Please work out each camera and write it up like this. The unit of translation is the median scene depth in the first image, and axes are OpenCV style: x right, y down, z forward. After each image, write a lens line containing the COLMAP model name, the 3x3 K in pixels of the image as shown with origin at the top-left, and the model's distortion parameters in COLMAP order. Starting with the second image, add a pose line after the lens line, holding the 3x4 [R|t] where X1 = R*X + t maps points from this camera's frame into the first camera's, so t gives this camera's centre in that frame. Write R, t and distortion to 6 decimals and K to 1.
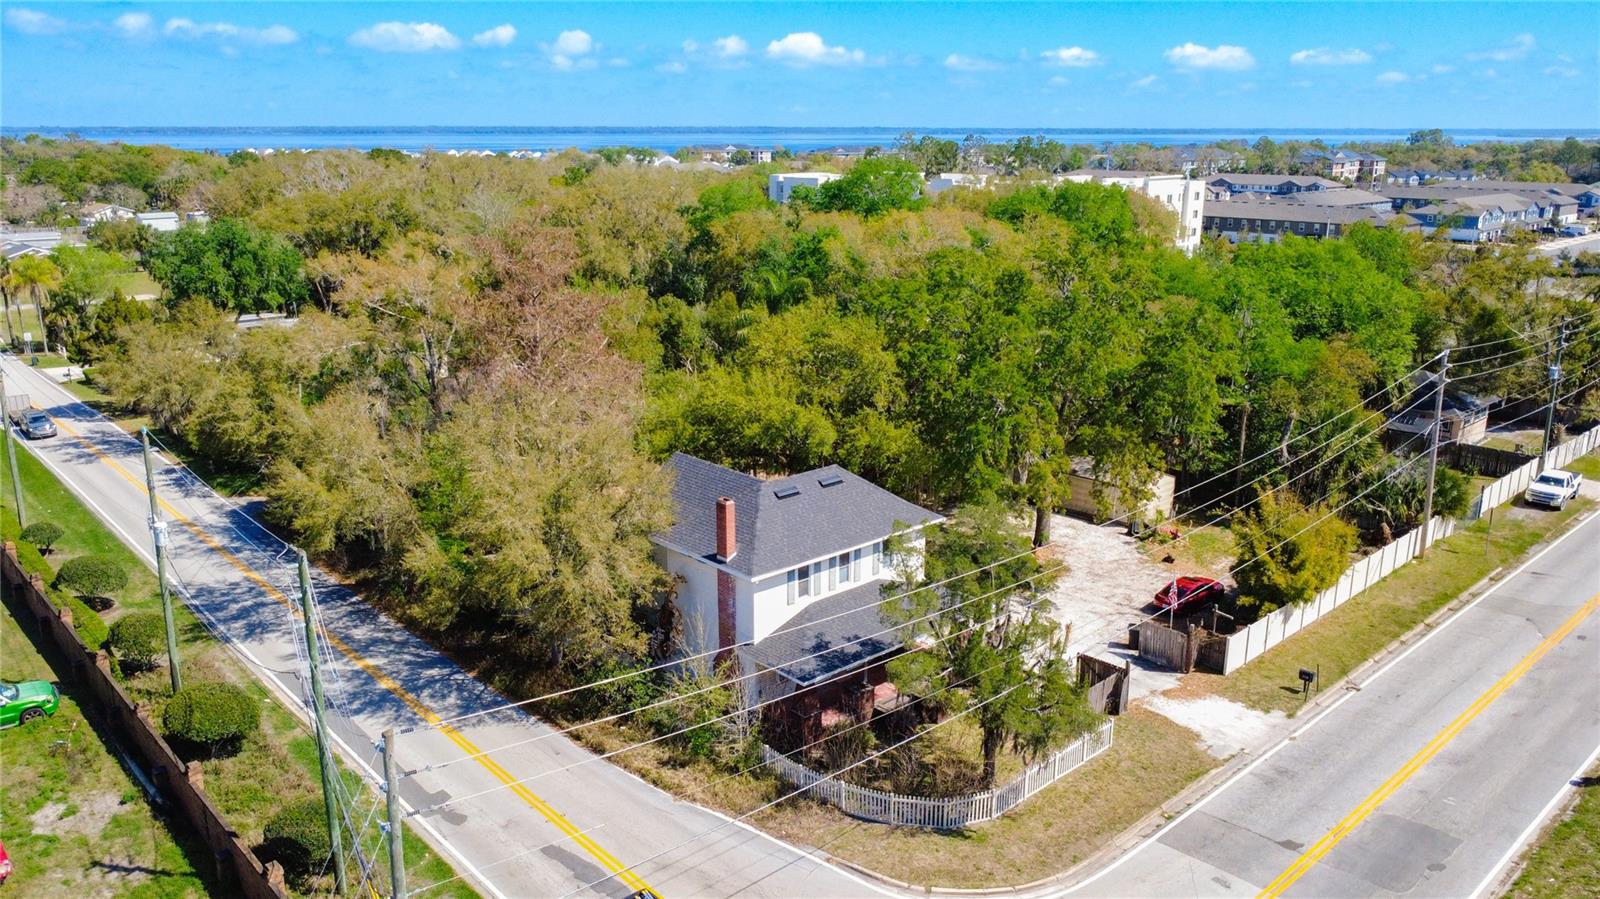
lens RADIAL K [[1168.6, 0, 800.0], [0, 1168.6, 449.5], [0, 0, 1]] dist [-0.000205, -0.002034]
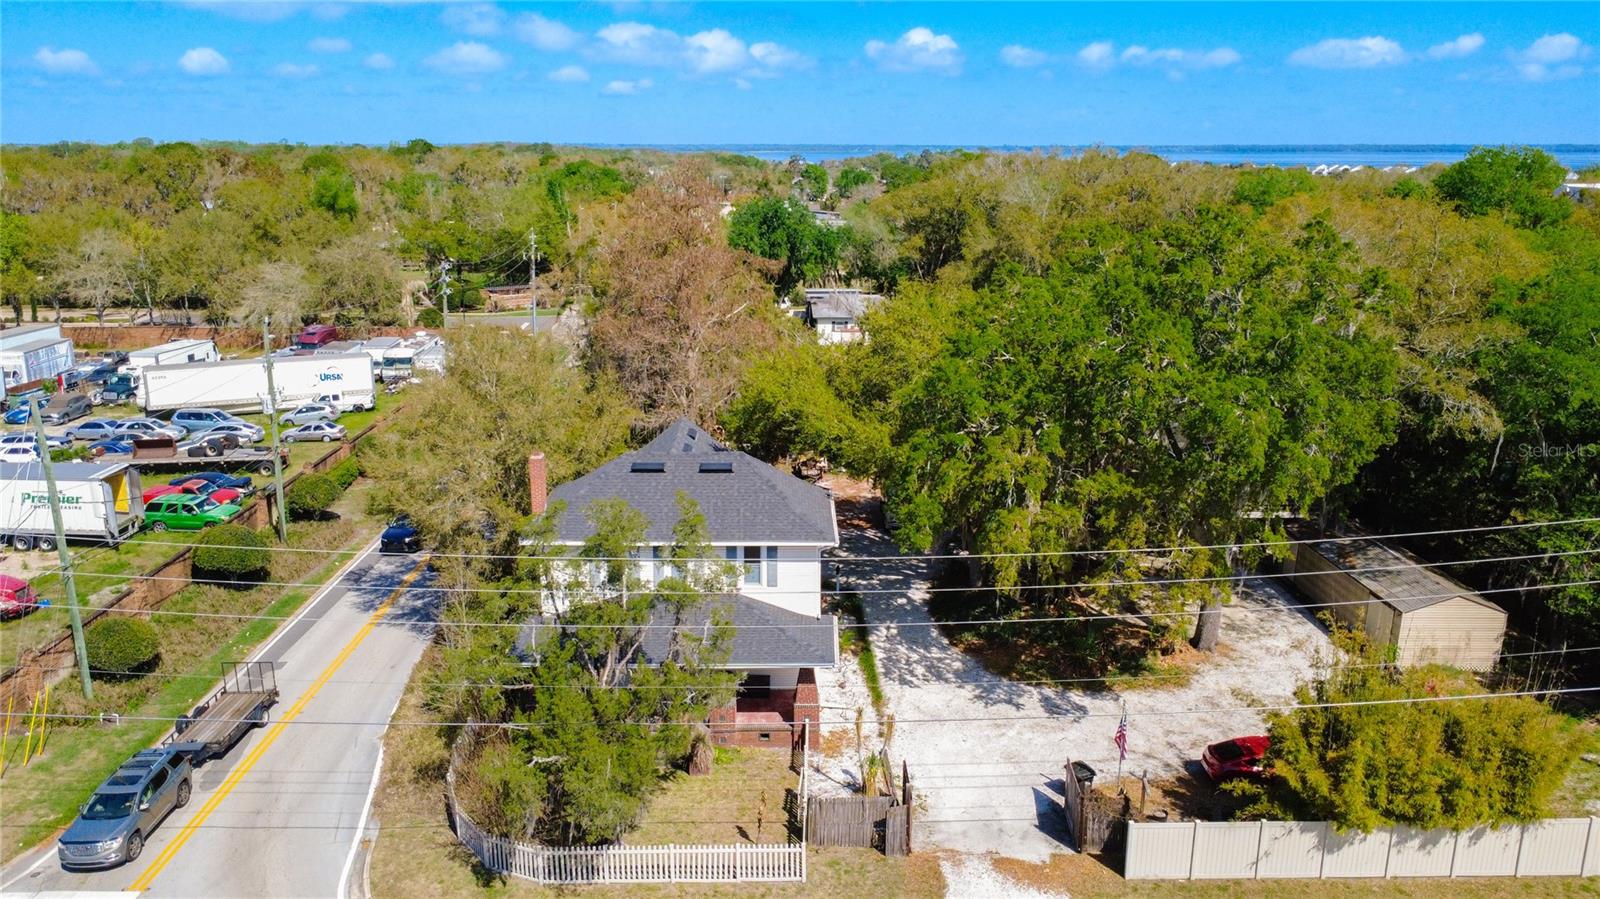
lens RADIAL K [[1119.9, 0, 800.0], [0, 1119.9, 449.5], [0, 0, 1]] dist [0.033637, -0.000169]
pose [[0.731665, 0.184766, -0.656146, 0.531232], [-0.188790, 0.979838, 0.065397, -0.069236], [0.654999, 0.076025, 0.751795, 0.253142]]
